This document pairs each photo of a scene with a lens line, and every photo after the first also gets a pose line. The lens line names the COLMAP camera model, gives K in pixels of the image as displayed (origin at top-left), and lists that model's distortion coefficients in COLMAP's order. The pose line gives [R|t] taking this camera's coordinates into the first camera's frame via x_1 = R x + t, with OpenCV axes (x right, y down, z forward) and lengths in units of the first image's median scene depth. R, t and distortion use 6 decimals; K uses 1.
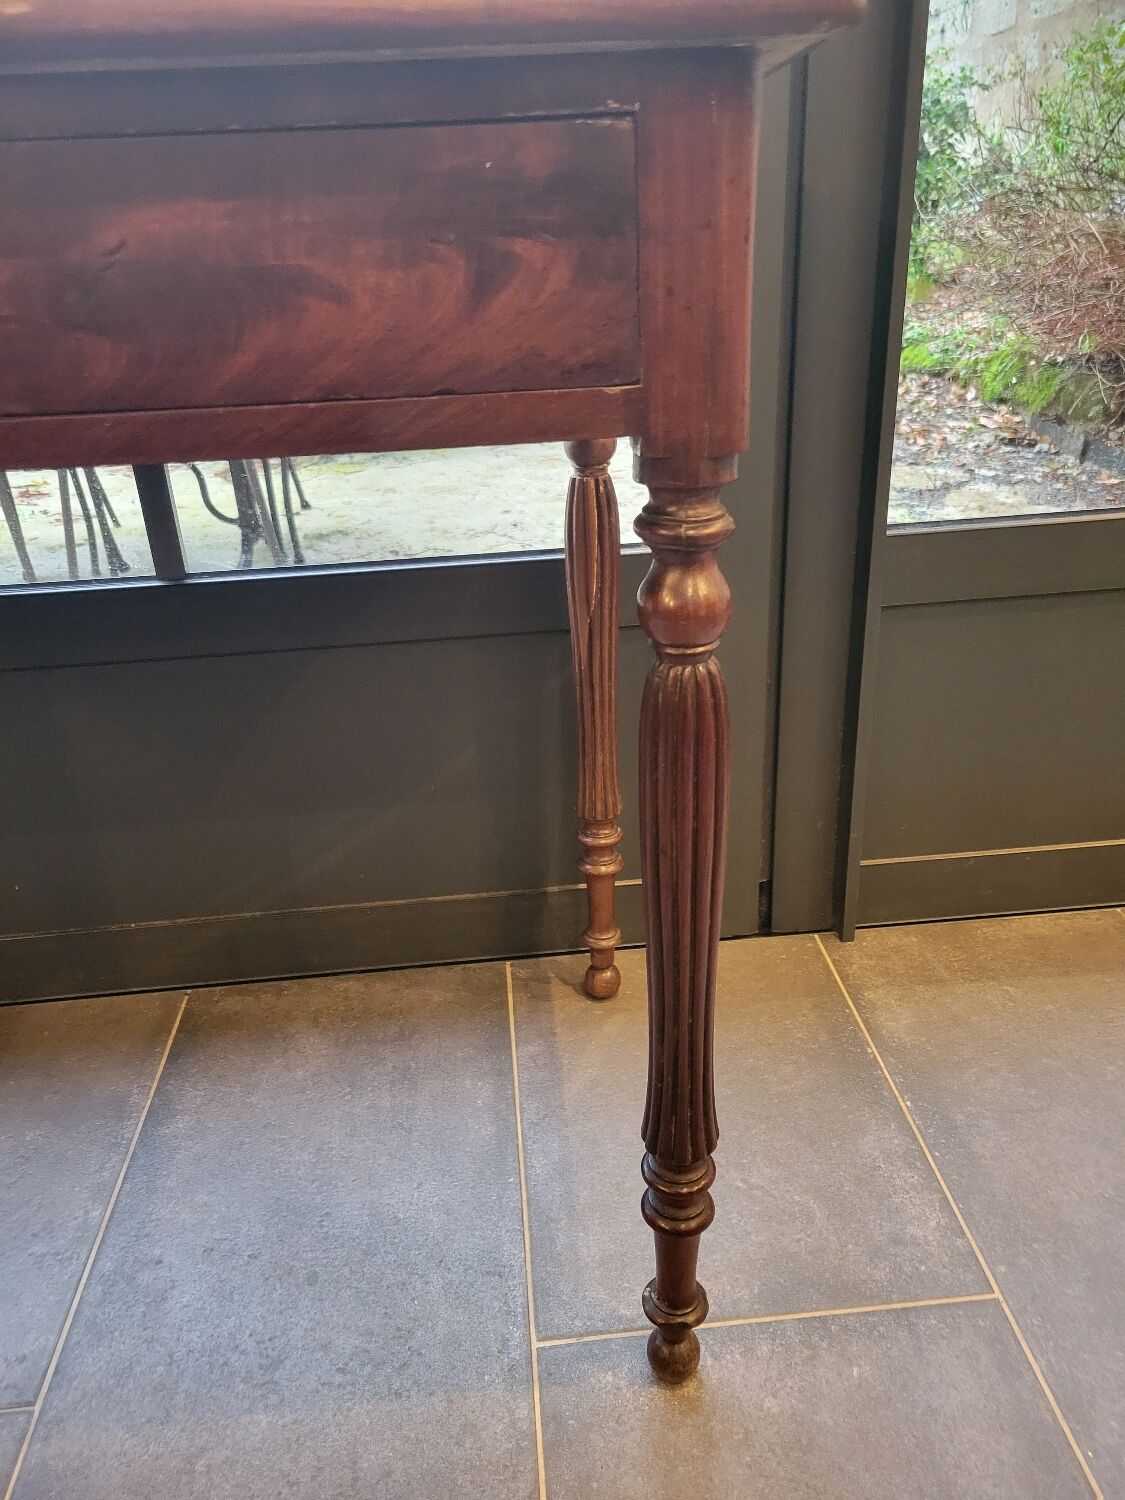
lens RADIAL K [[1131.5, 0, 573.7], [0, 1131.5, 747.2], [0, 0, 1]] dist [0.051380, -0.041073]
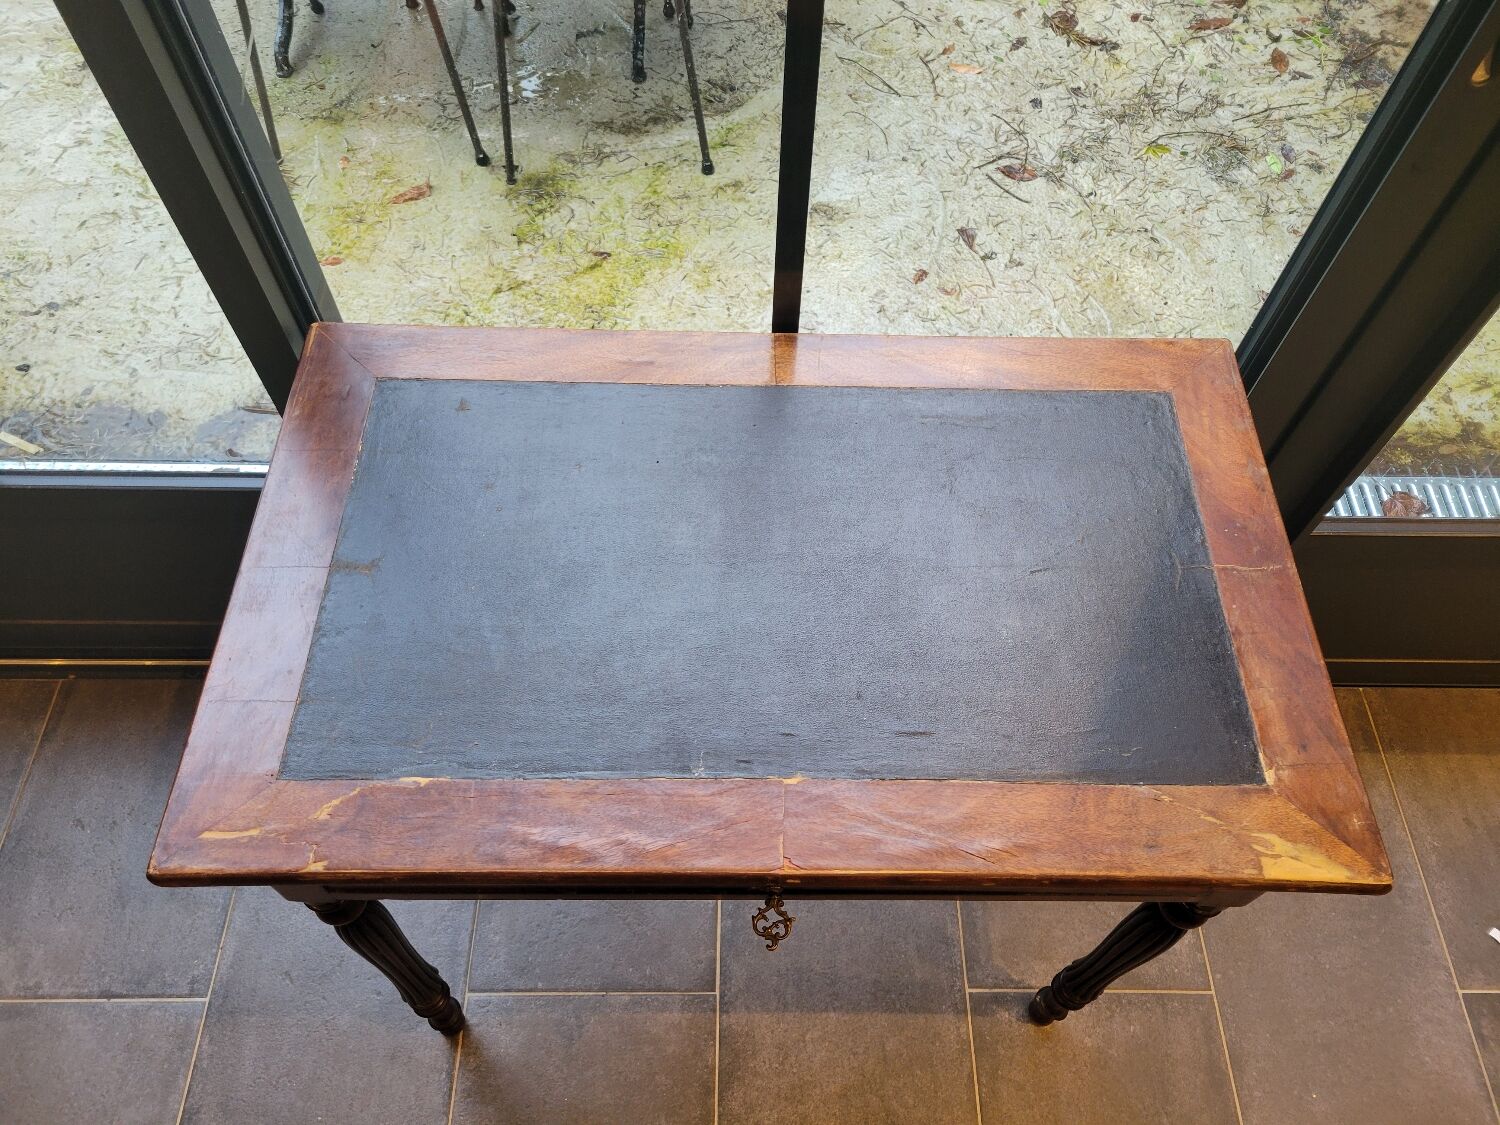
lens RADIAL K [[1131.5, 0, 763.3], [0, 1131.5, 548.0], [0, 0, 1]] dist [0.051380, -0.041073]
pose [[0.993871, 0.109131, 0.017615, -0.481122], [-0.101155, 0.833586, 0.543049, -1.084911], [0.044580, -0.541503, 0.839516, -0.219799]]
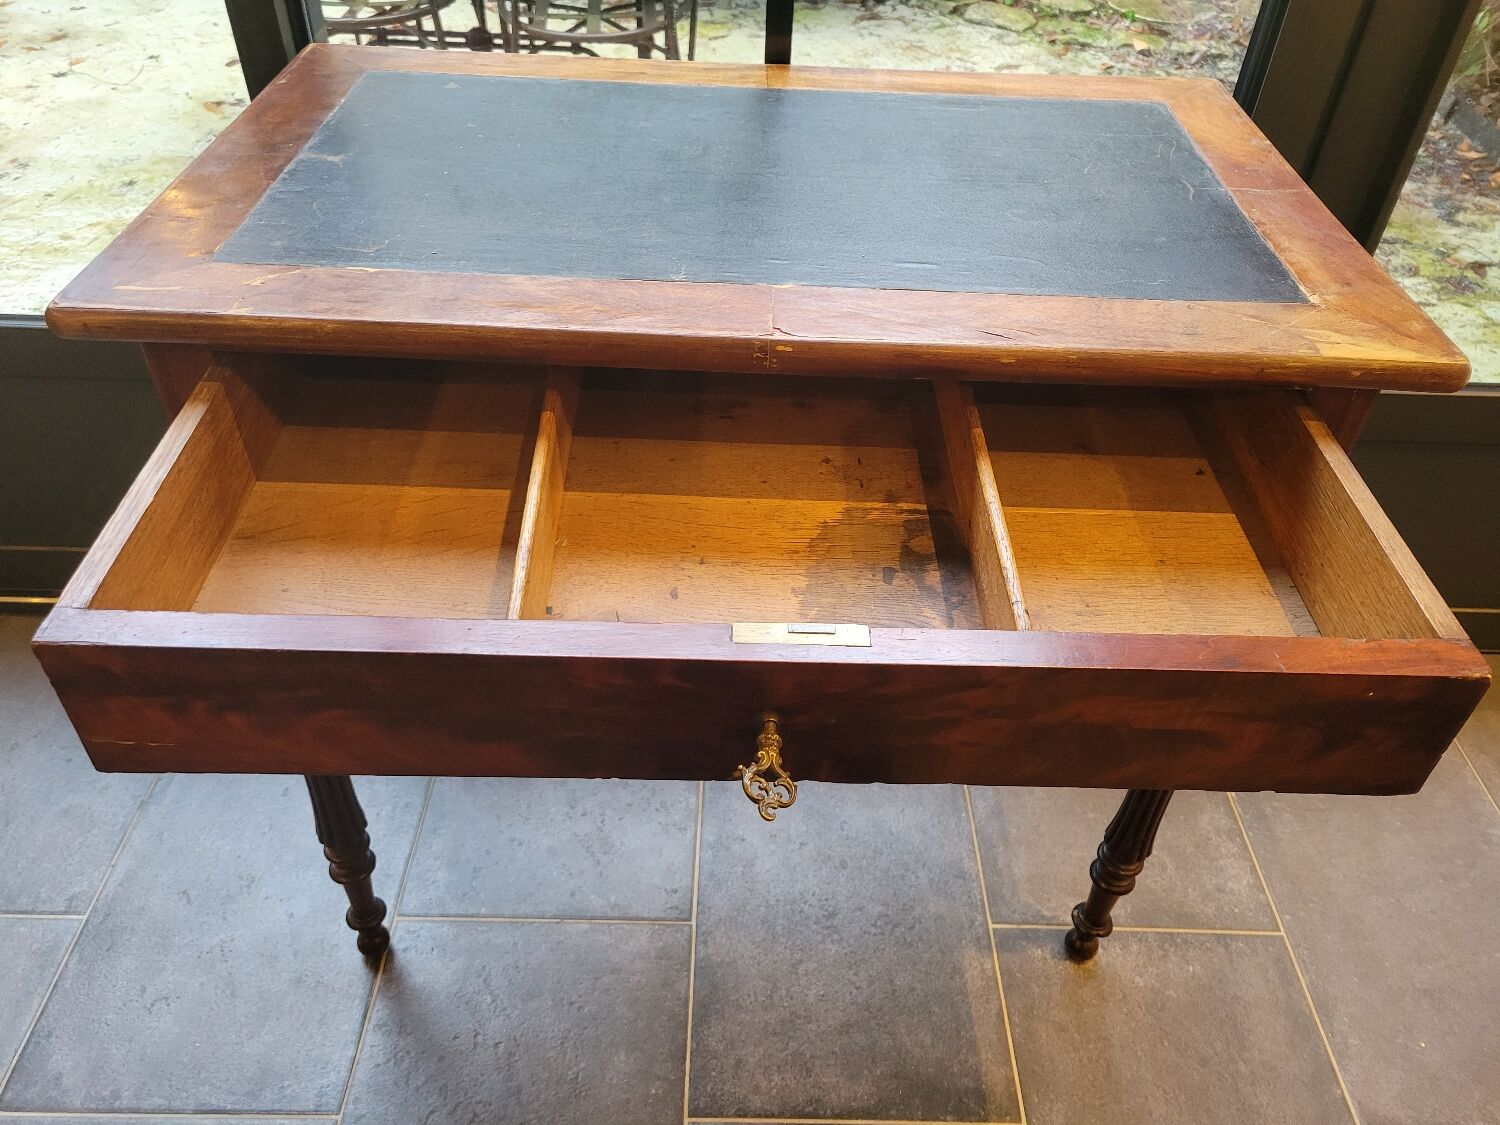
lens RADIAL K [[1131.5, 0, 758.8], [0, 1131.5, 545.8], [0, 0, 1]] dist [0.051380, -0.041073]
pose [[0.992843, 0.118542, -0.014526, -0.393427], [-0.110268, 0.956599, 0.269738, -0.385317], [0.045871, -0.266206, 0.962824, -0.419320]]
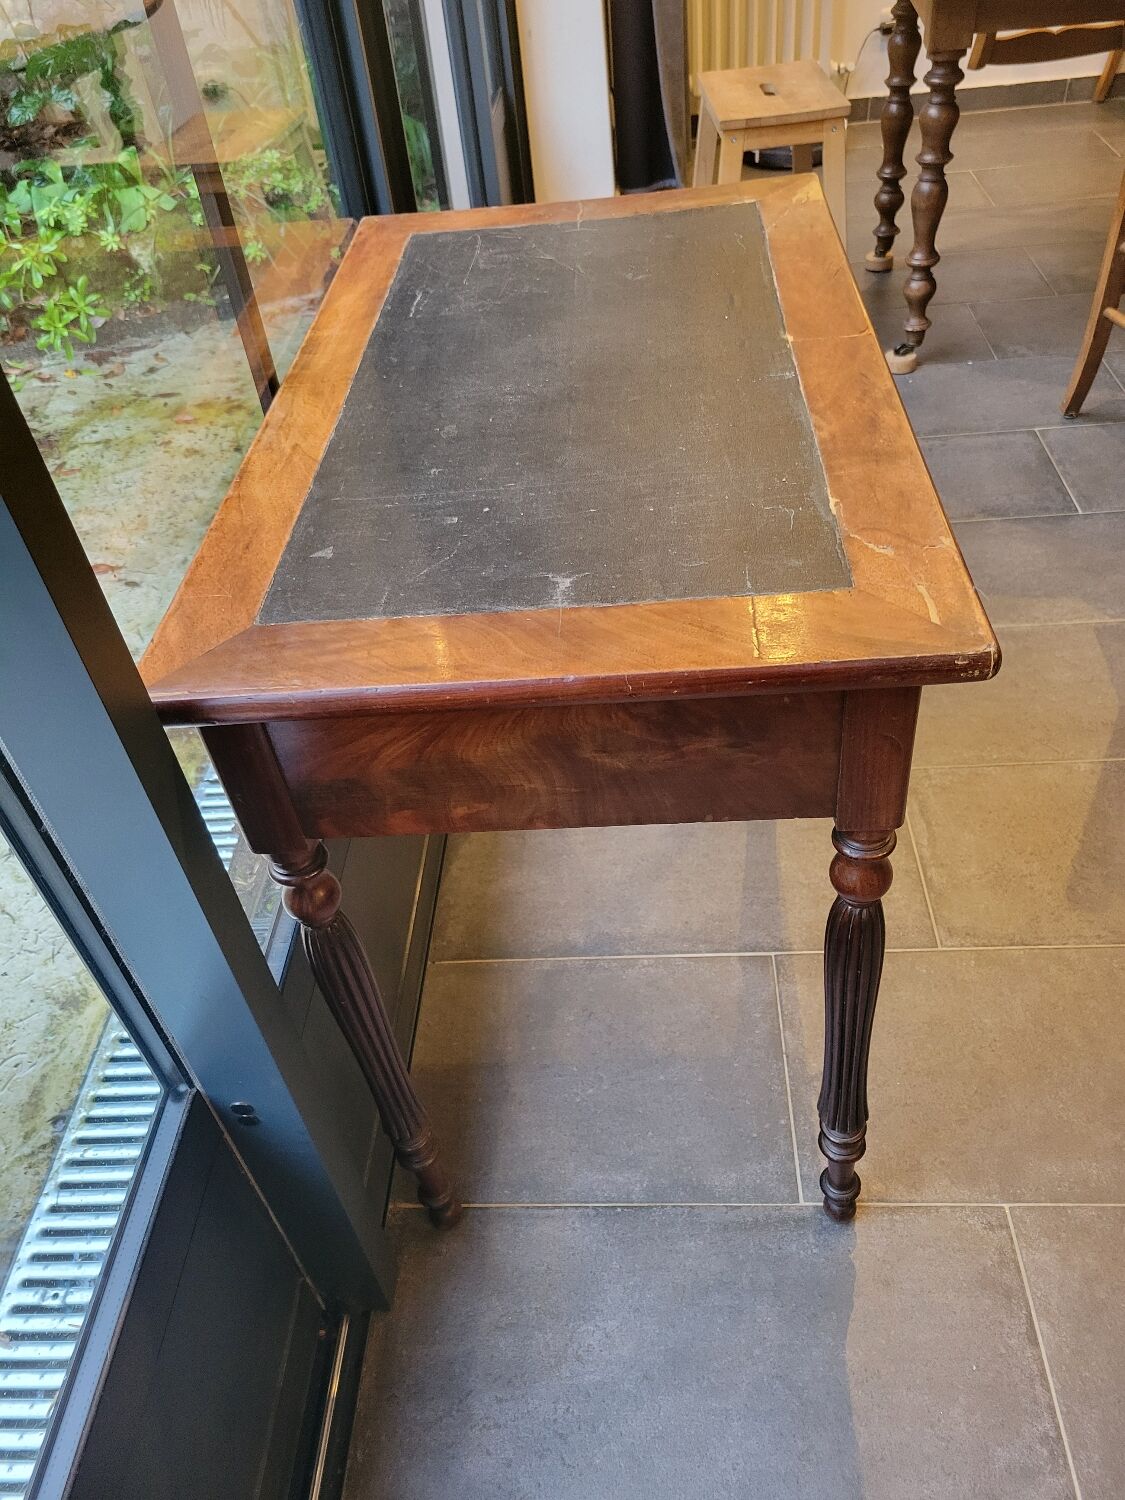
lens RADIAL K [[1131.5, 0, 560.9], [0, 1131.5, 760.6], [0, 0, 1]] dist [0.051380, -0.041073]
pose [[0.133219, -0.653889, 0.744770, -1.635061], [0.503506, 0.691920, 0.517424, -0.775881], [-0.853659, 0.306065, 0.421414, 0.378902]]
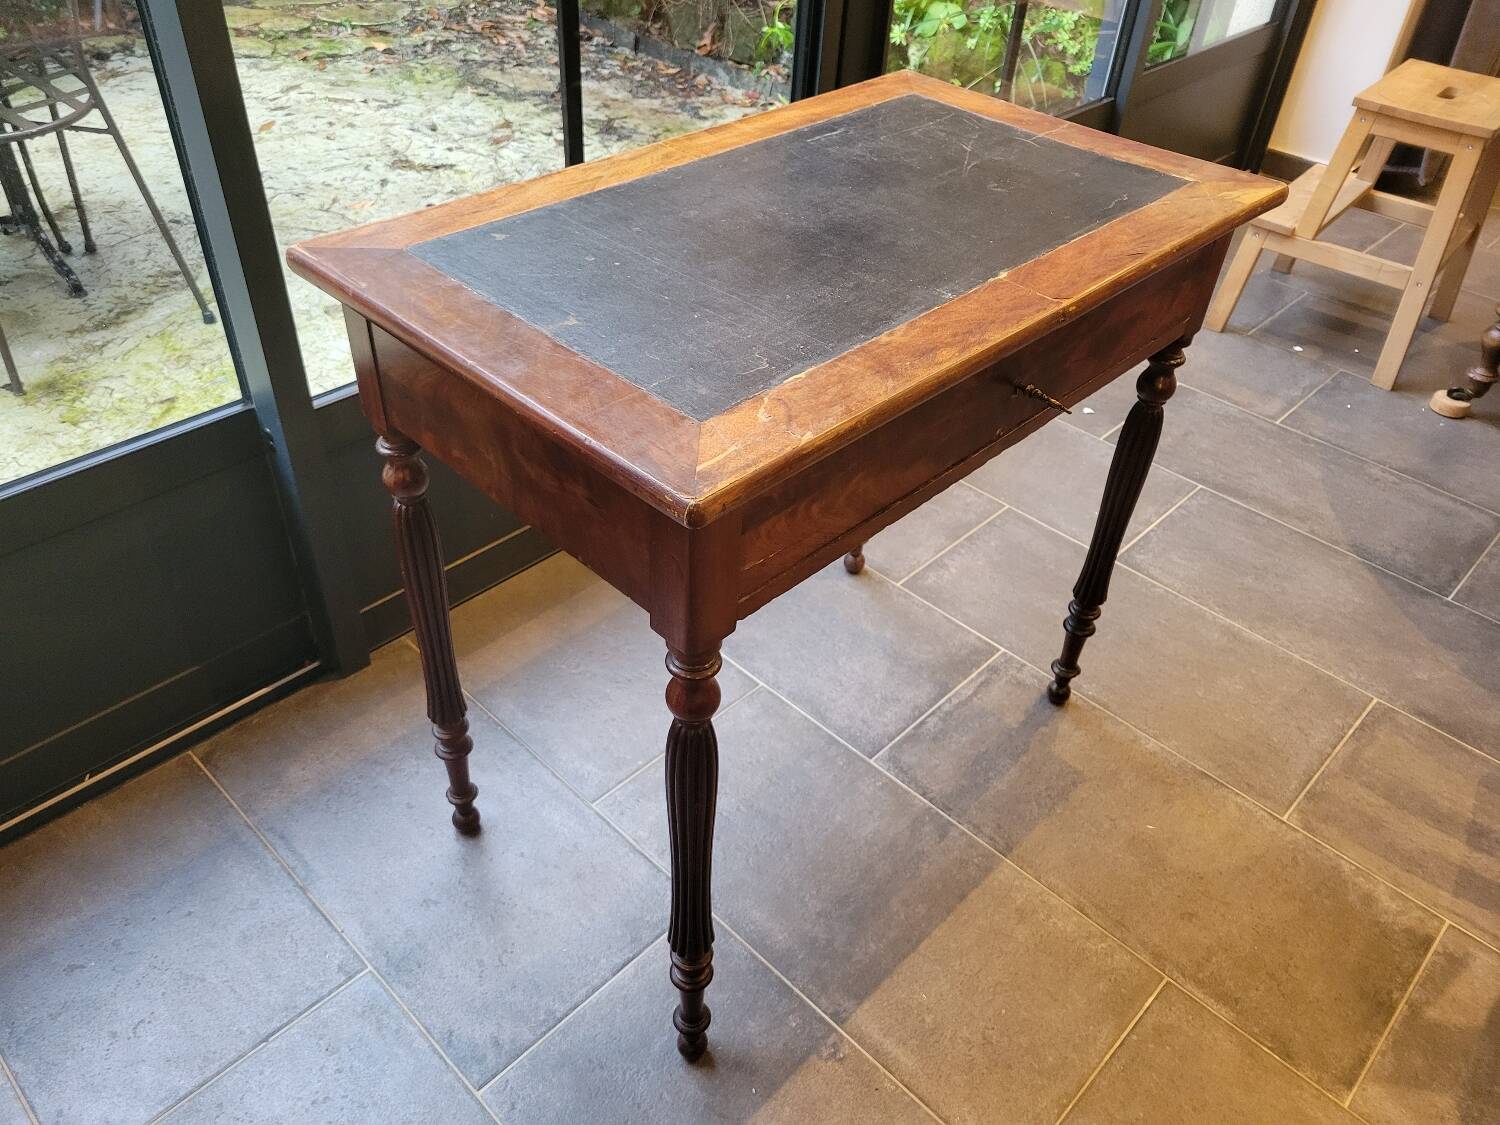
lens RADIAL K [[1131.5, 0, 744.3], [0, 1131.5, 558.1], [0, 0, 1]] dist [0.051380, -0.041073]
pose [[0.754204, -0.349122, 0.556138, -1.556053], [0.208187, 0.930386, 0.301729, -0.311737], [-0.622763, -0.111784, 0.774384, -0.631327]]
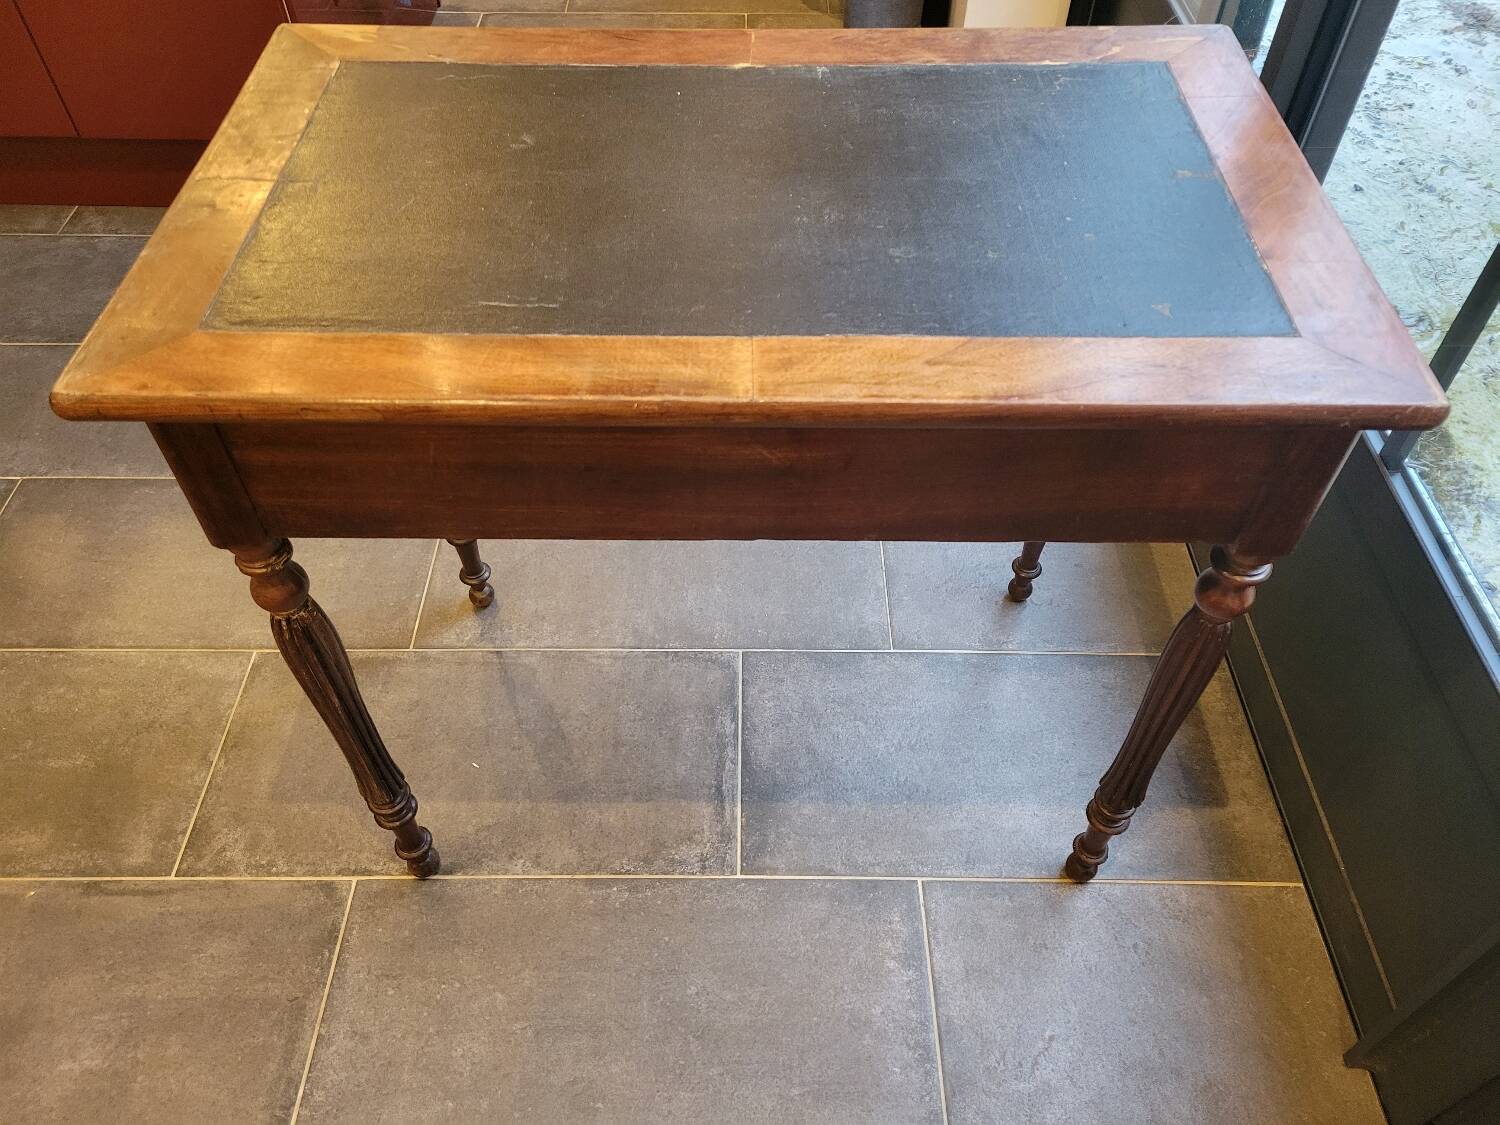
lens RADIAL K [[1131.5, 0, 745.3], [0, 1131.5, 546.4], [0, 0, 1]] dist [0.051380, -0.041073]
pose [[-0.092290, 0.773432, -0.627125, 0.656362], [-0.430999, 0.536727, 0.725372, -0.845669], [0.897620, 0.337235, 0.283814, 0.115825]]
